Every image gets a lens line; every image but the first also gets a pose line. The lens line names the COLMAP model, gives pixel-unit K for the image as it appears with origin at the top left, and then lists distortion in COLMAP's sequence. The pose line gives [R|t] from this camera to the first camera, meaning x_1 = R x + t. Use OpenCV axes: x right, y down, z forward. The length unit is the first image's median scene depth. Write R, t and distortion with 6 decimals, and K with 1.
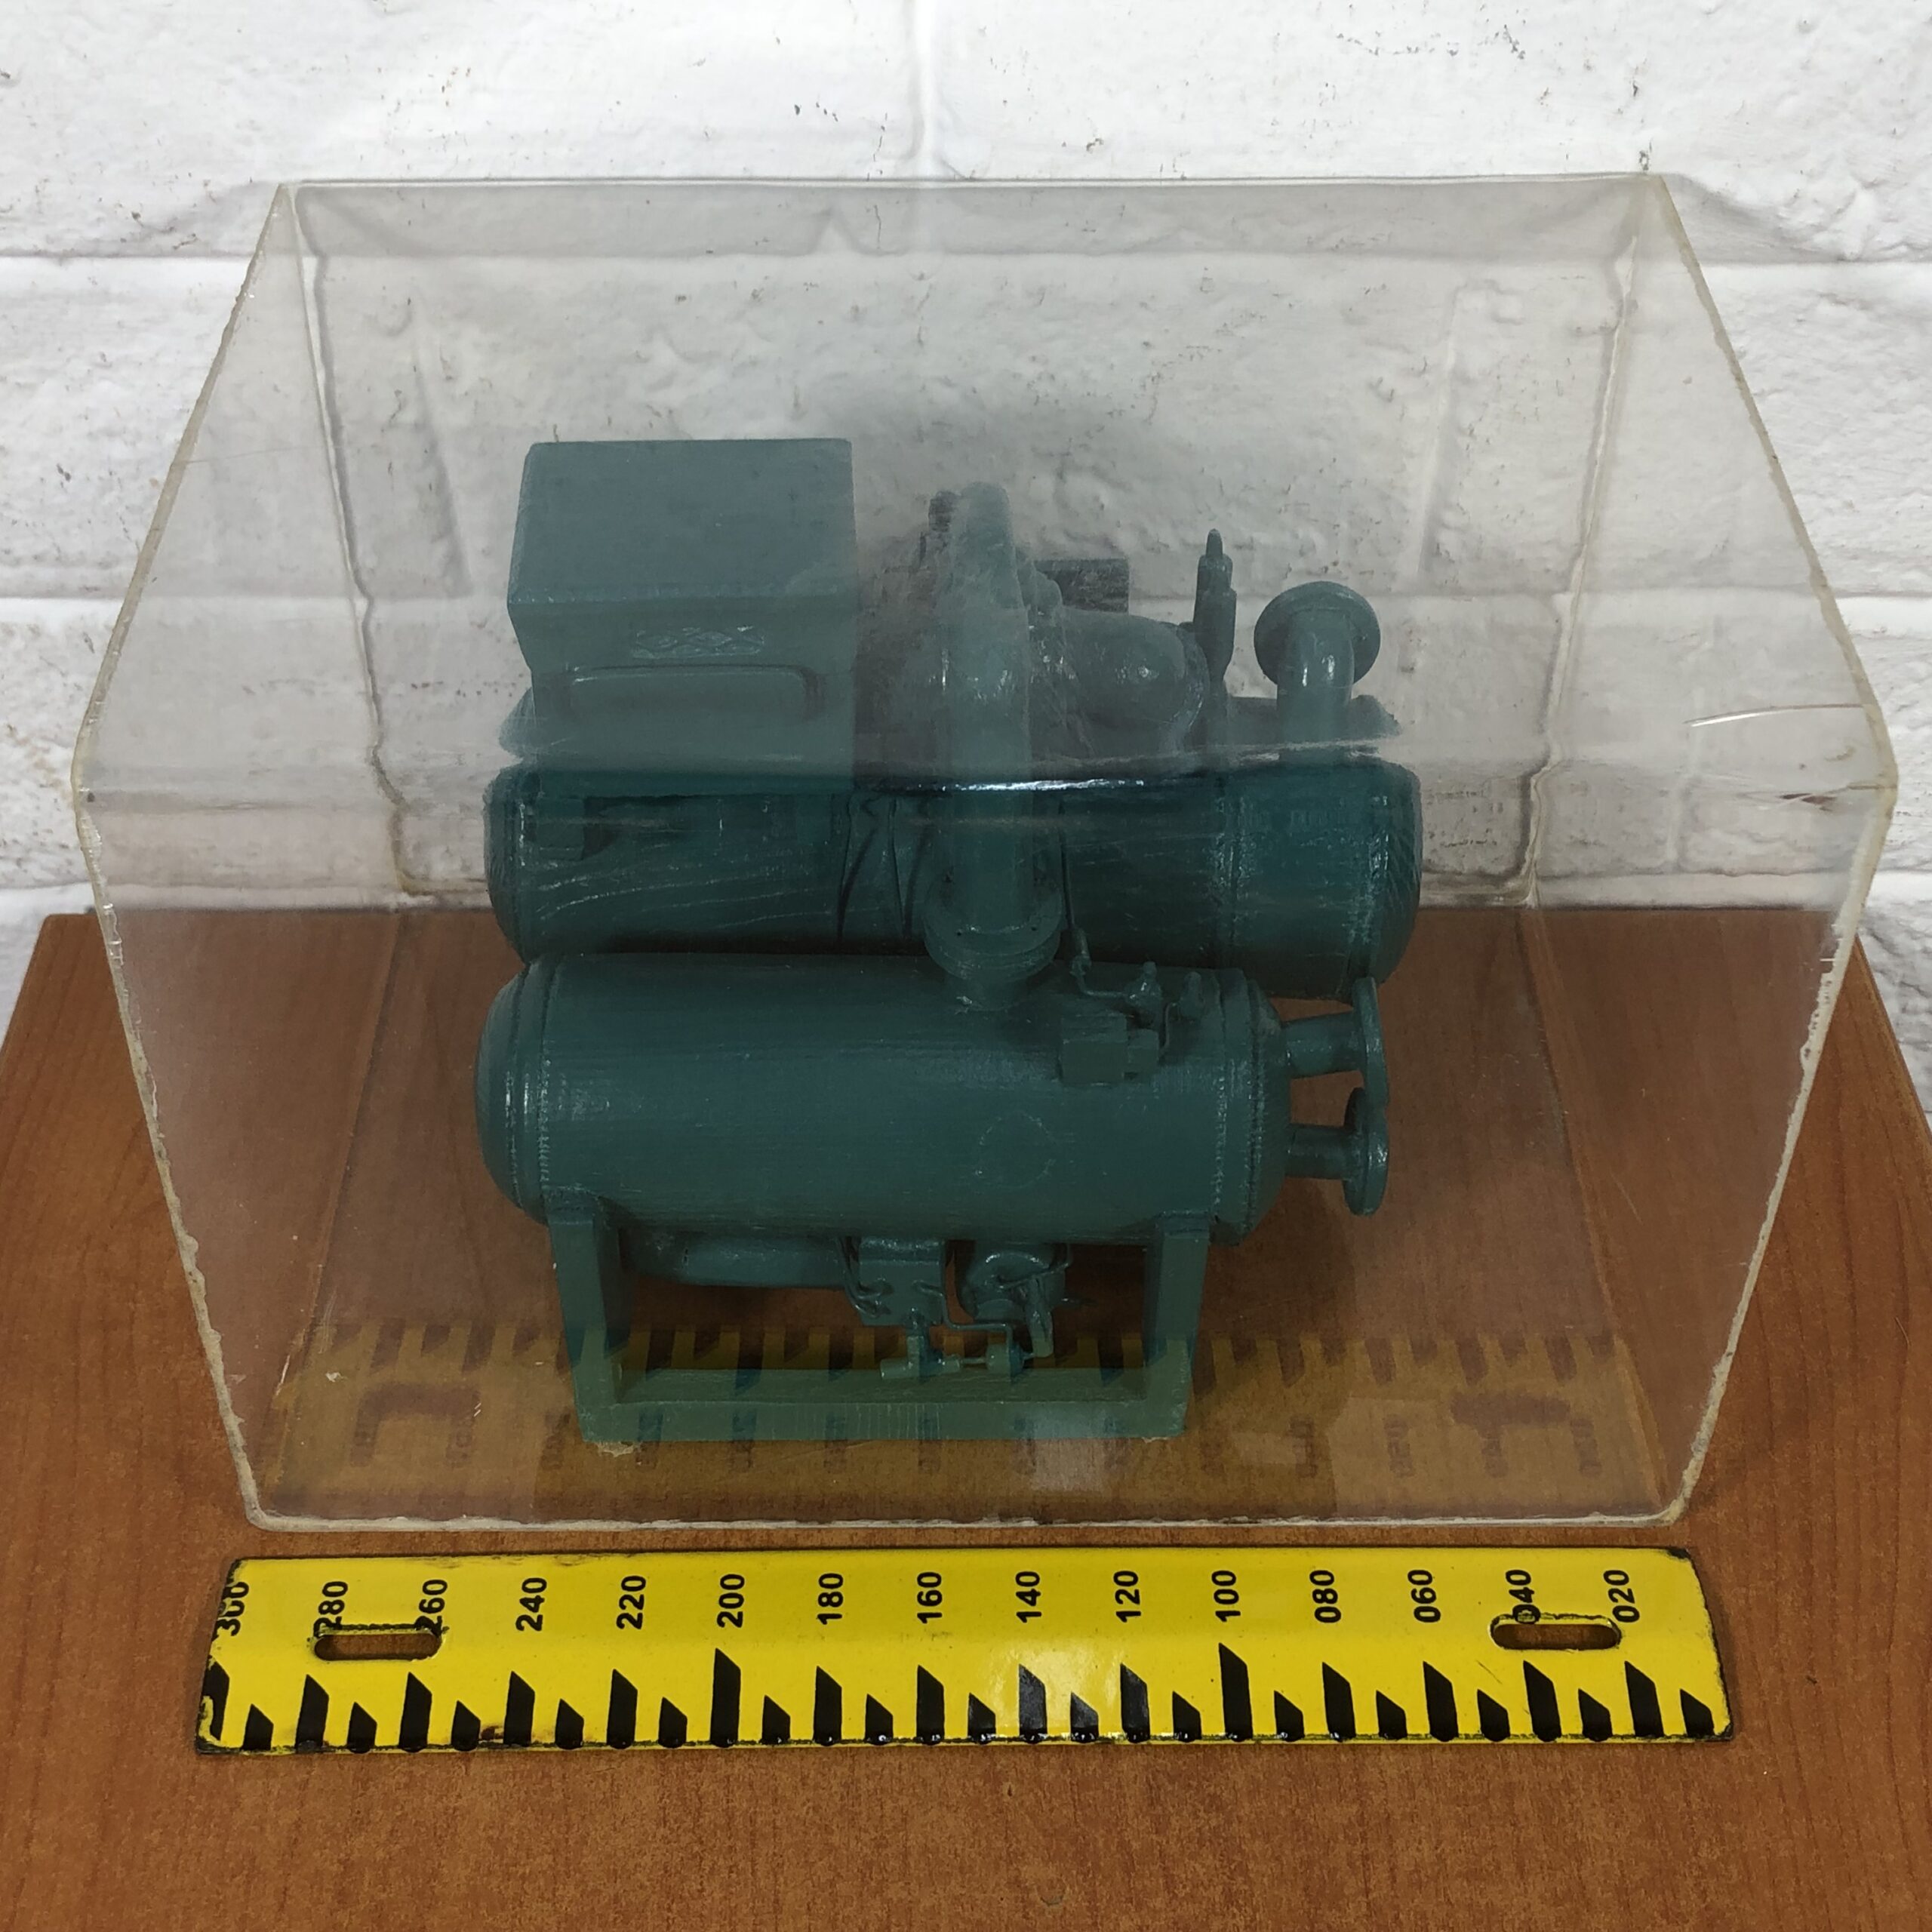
lens RADIAL K [[2879.0, 0, 953.3], [0, 2879.0, 952.5], [0, 0, 1]] dist [0.015113, 0.000000]
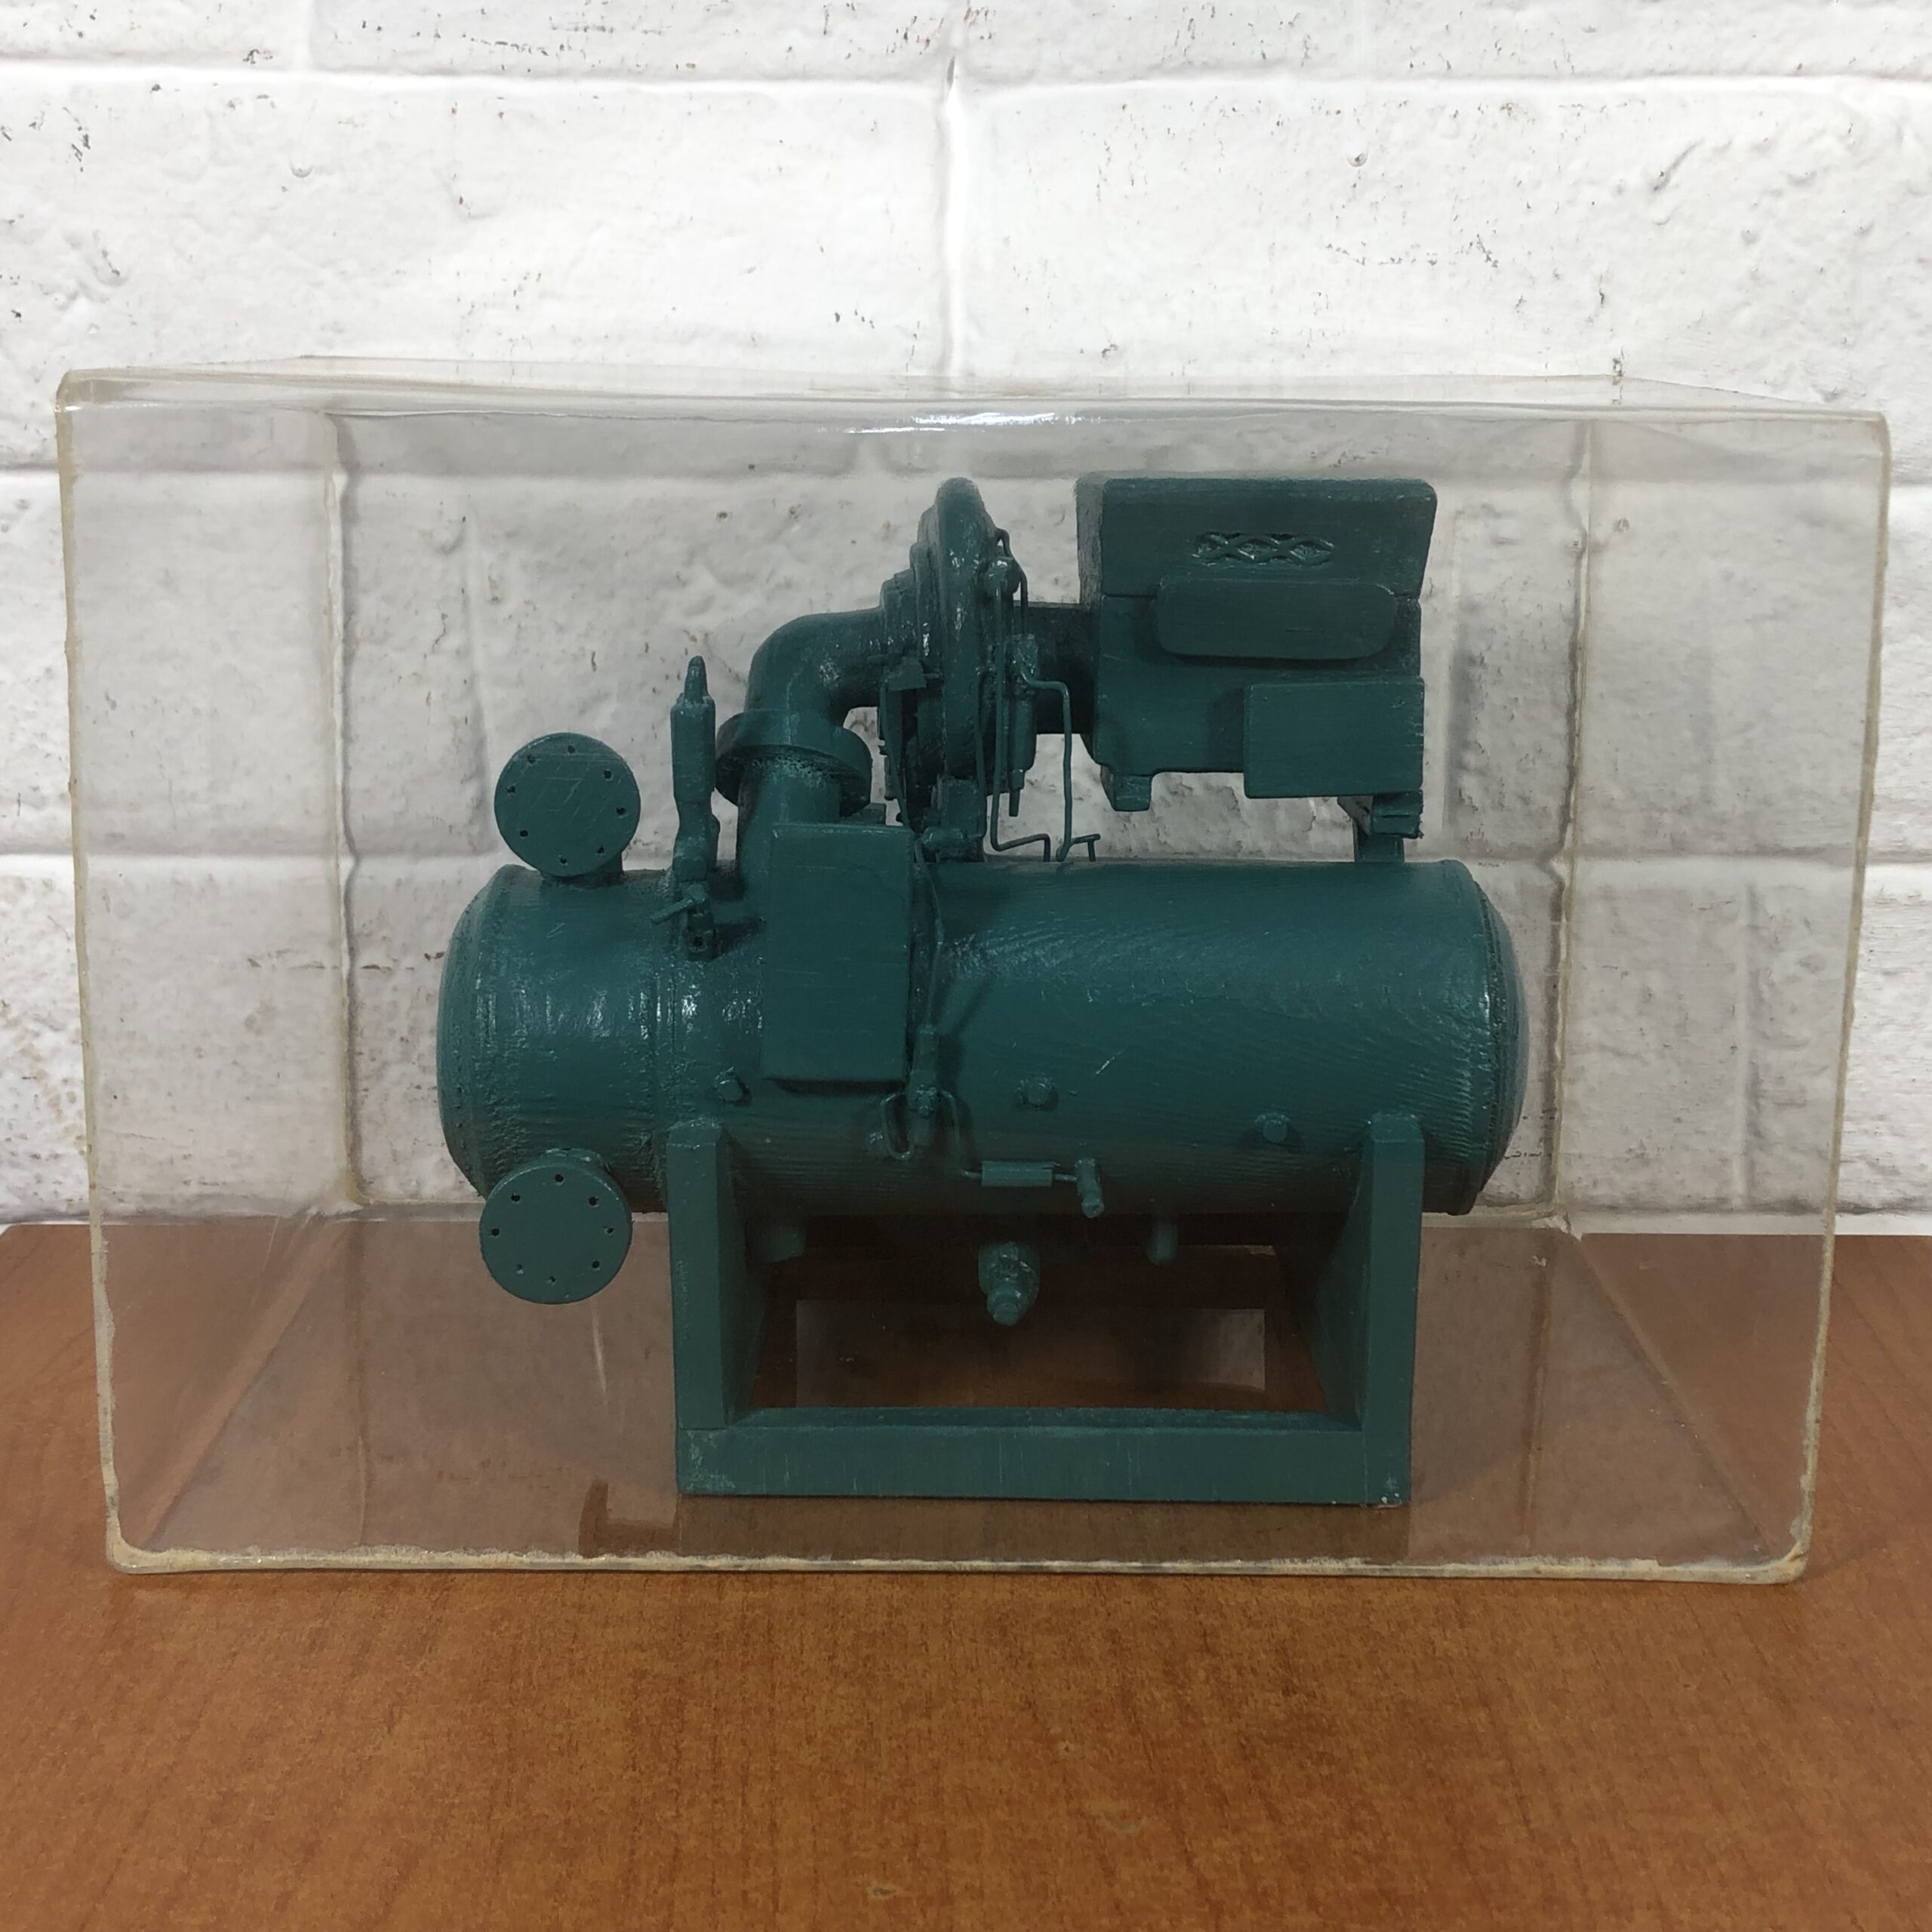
lens RADIAL K [[2879.0, 0, 961.8], [0, 2879.0, 978.3], [0, 0, 1]] dist [0.015113, 0.000000]
pose [[0.999981, 0.000161, 0.006153, -0.013566], [0.003007, 0.859467, -0.511182, 0.478644], [-0.005371, 0.511191, 0.859451, 0.189734]]
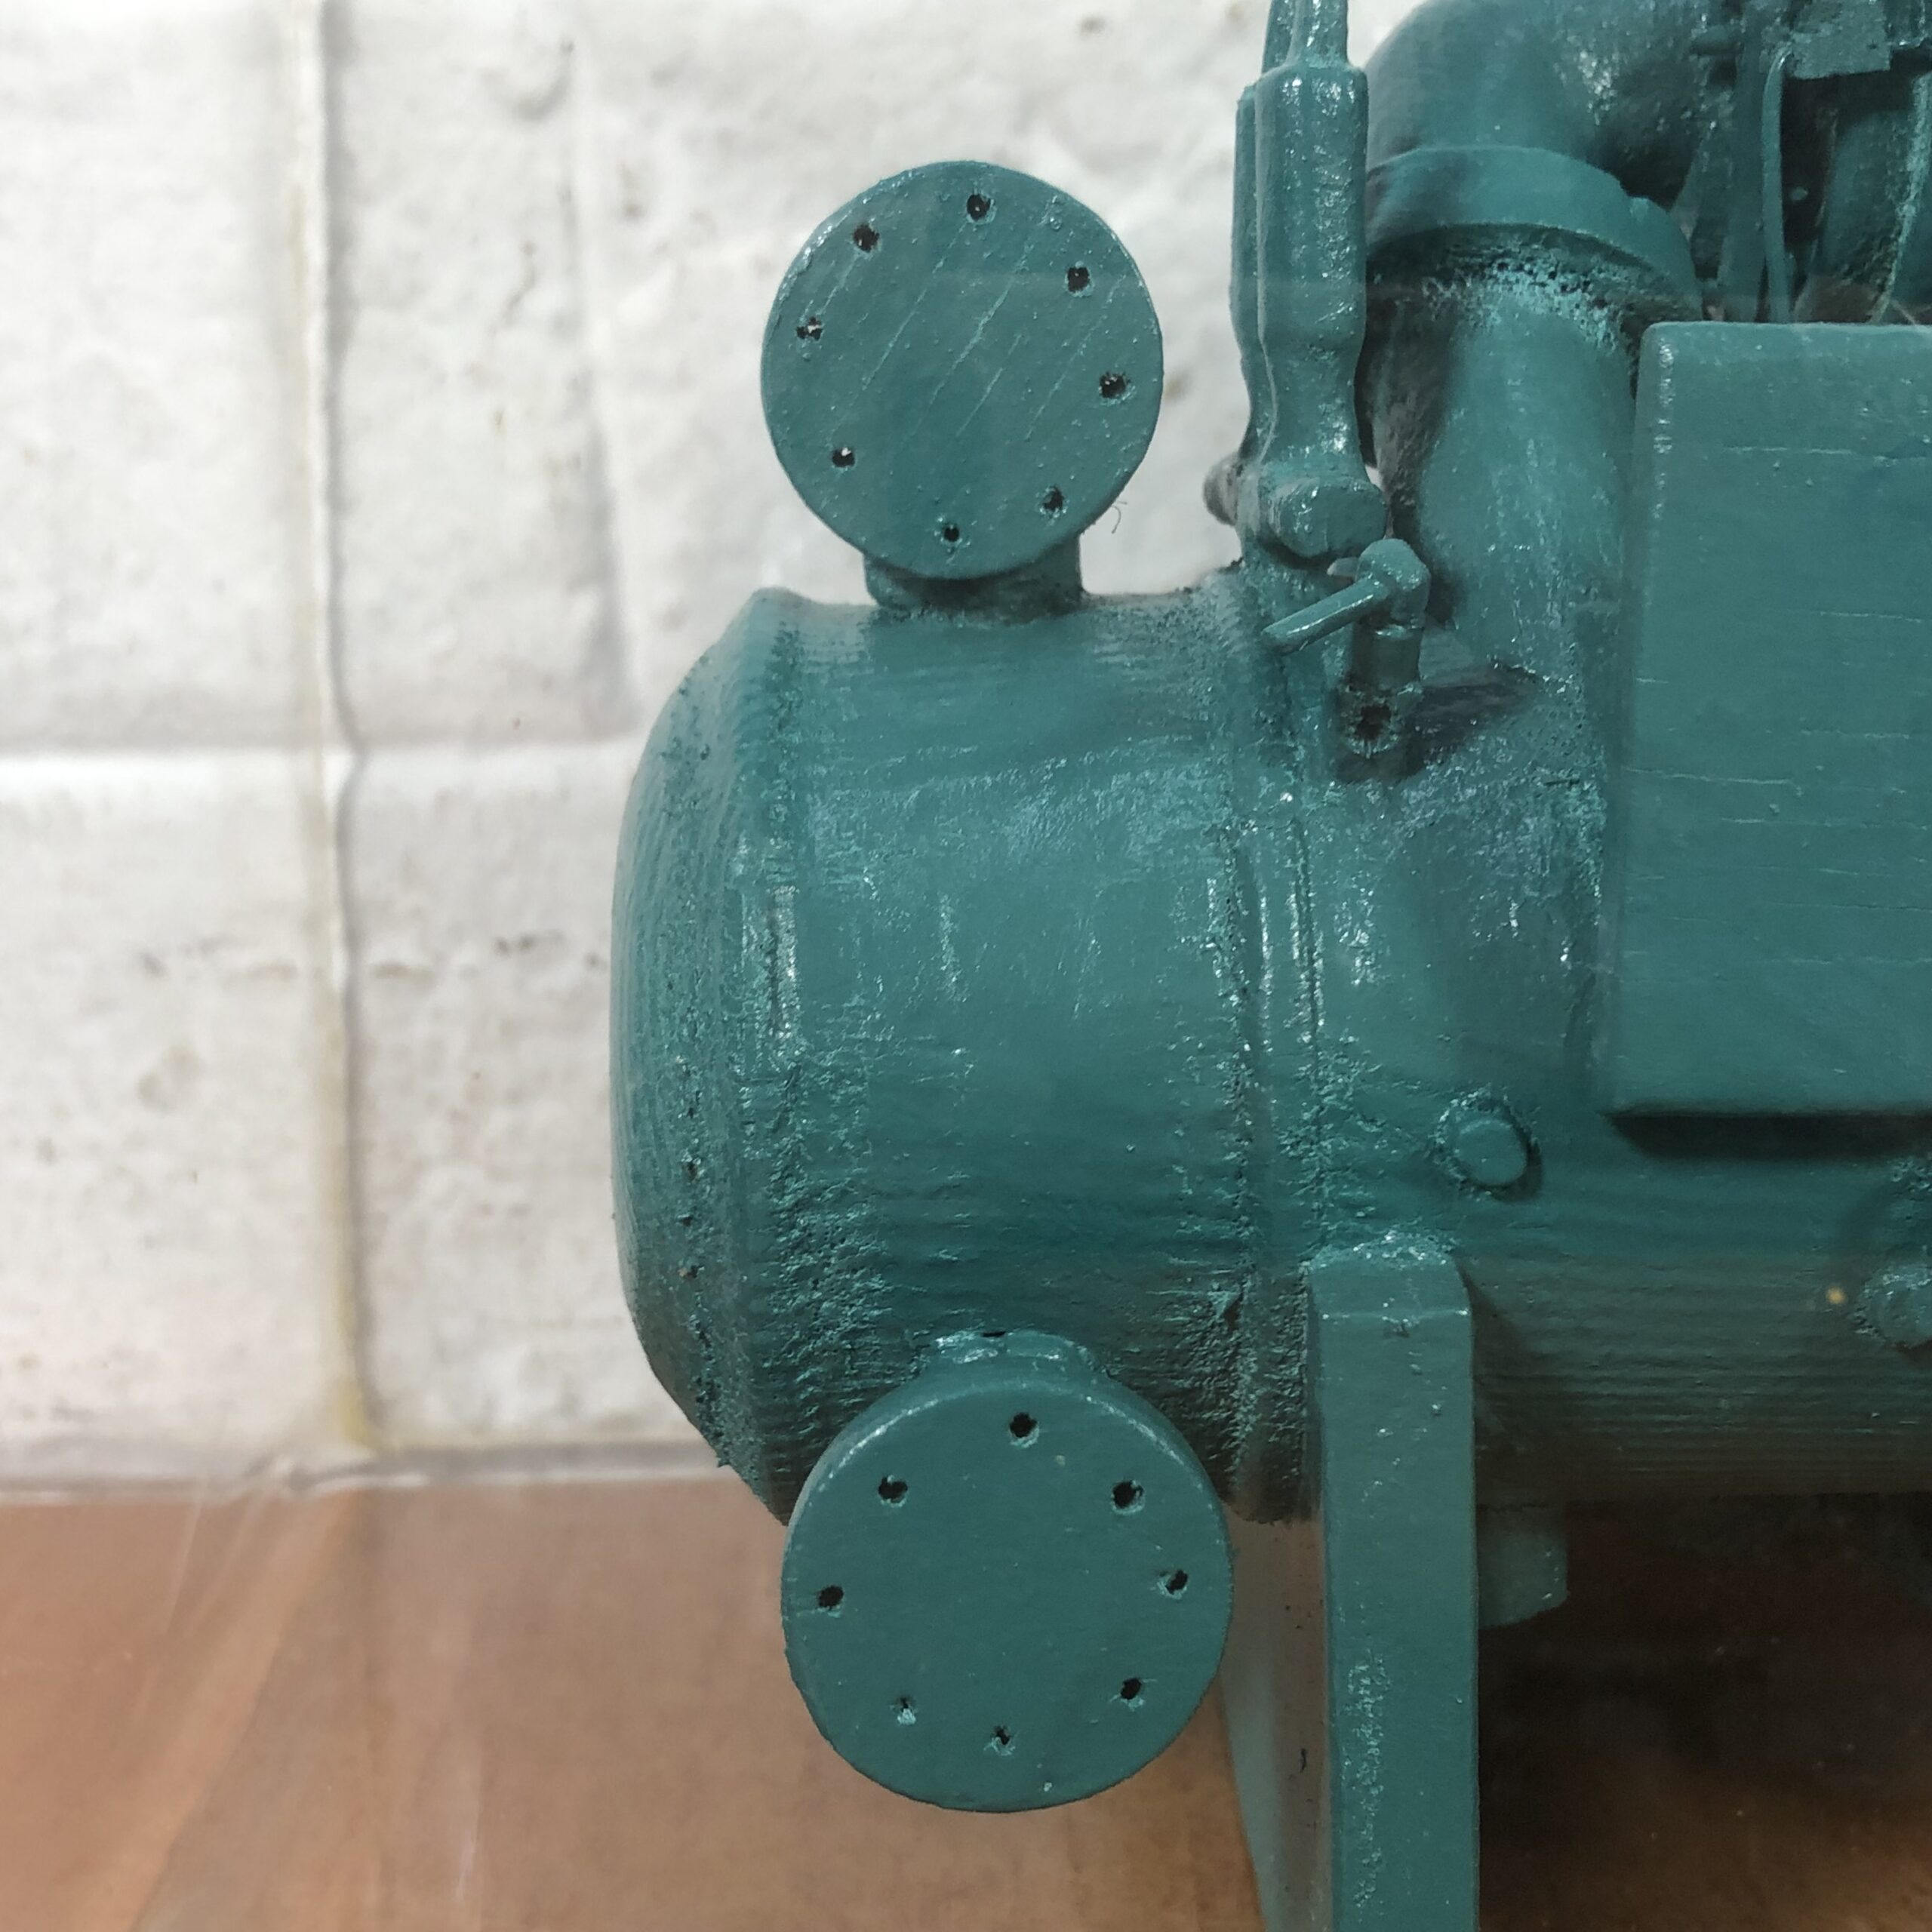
lens RADIAL K [[2879.0, 0, 955.7], [0, 2879.0, 960.6], [0, 0, 1]] dist [0.015113, 0.000000]
pose [[0.999580, -0.025408, 0.013907, -0.135932], [0.028830, 0.826466, -0.562248, 0.213781], [0.002792, 0.562413, 0.826852, 0.695400]]
